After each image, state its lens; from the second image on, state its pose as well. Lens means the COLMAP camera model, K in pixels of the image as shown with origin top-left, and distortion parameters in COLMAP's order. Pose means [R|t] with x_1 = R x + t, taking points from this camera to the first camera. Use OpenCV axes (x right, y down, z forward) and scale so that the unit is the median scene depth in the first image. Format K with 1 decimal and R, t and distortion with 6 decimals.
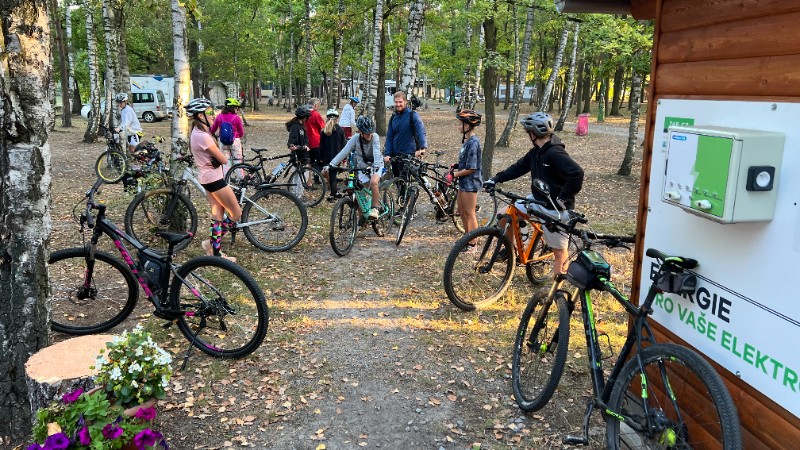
lens RADIAL K [[600.1, 0, 405.0], [0, 600.1, 221.5], [0, 0, 1]] dist [0.064011, -0.066794]
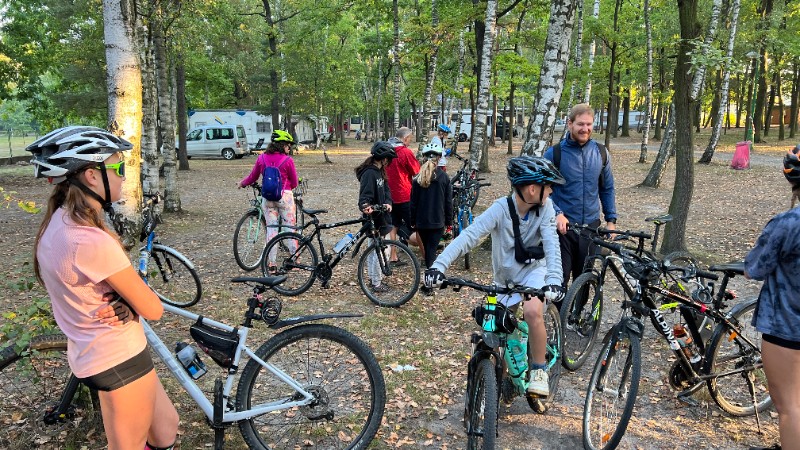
lens RADIAL K [[600.1, 0, 405.1], [0, 600.1, 226.2], [0, 0, 1]] dist [0.064011, -0.066794]
pose [[0.989644, 0.001617, -0.143534, -0.062004], [-0.007815, 0.999060, -0.042633, -0.079268], [0.143330, 0.043313, 0.988727, 0.409298]]
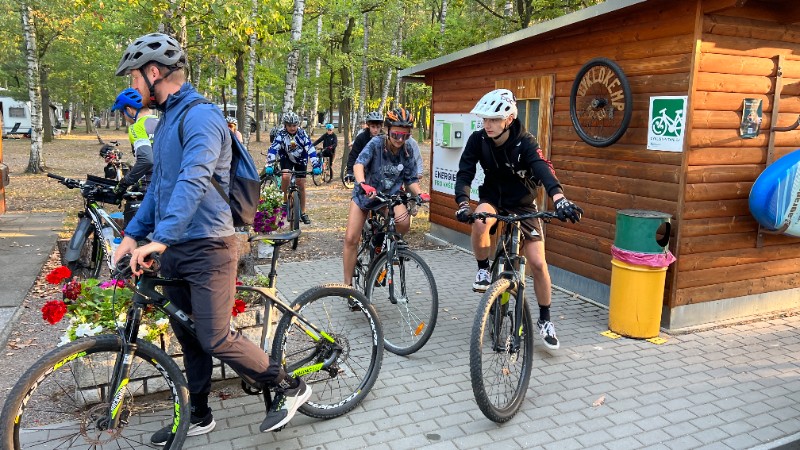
lens RADIAL K [[600.1, 0, 410.1], [0, 600.1, 219.7], [0, 0, 1]] dist [0.064011, -0.066794]
pose [[0.958511, -0.034842, 0.282919, -0.150700], [0.047517, 0.998145, -0.038060, 0.117052], [-0.281068, 0.049924, 0.958389, -0.487544]]
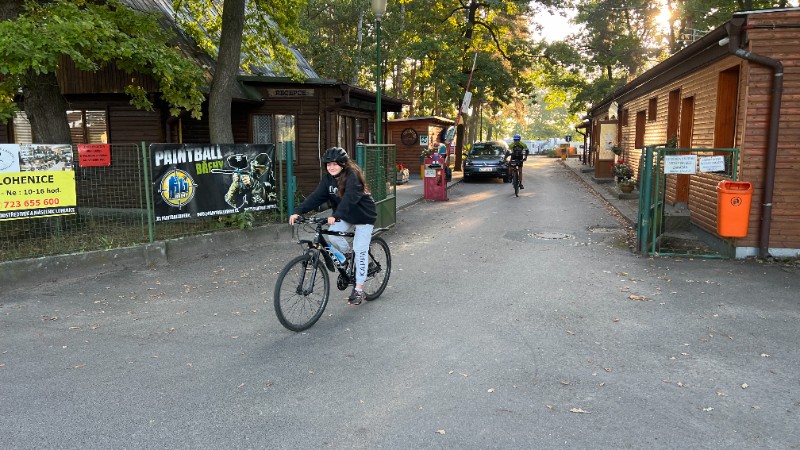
lens RADIAL K [[600.1, 0, 407.1], [0, 600.1, 217.3], [0, 0, 1]] dist [0.064011, -0.066794]
pose [[0.356446, -0.127040, 0.925639, -2.288681], [0.197619, 0.978550, 0.058202, 0.193063], [-0.913178, 0.162178, 0.373905, -0.943901]]
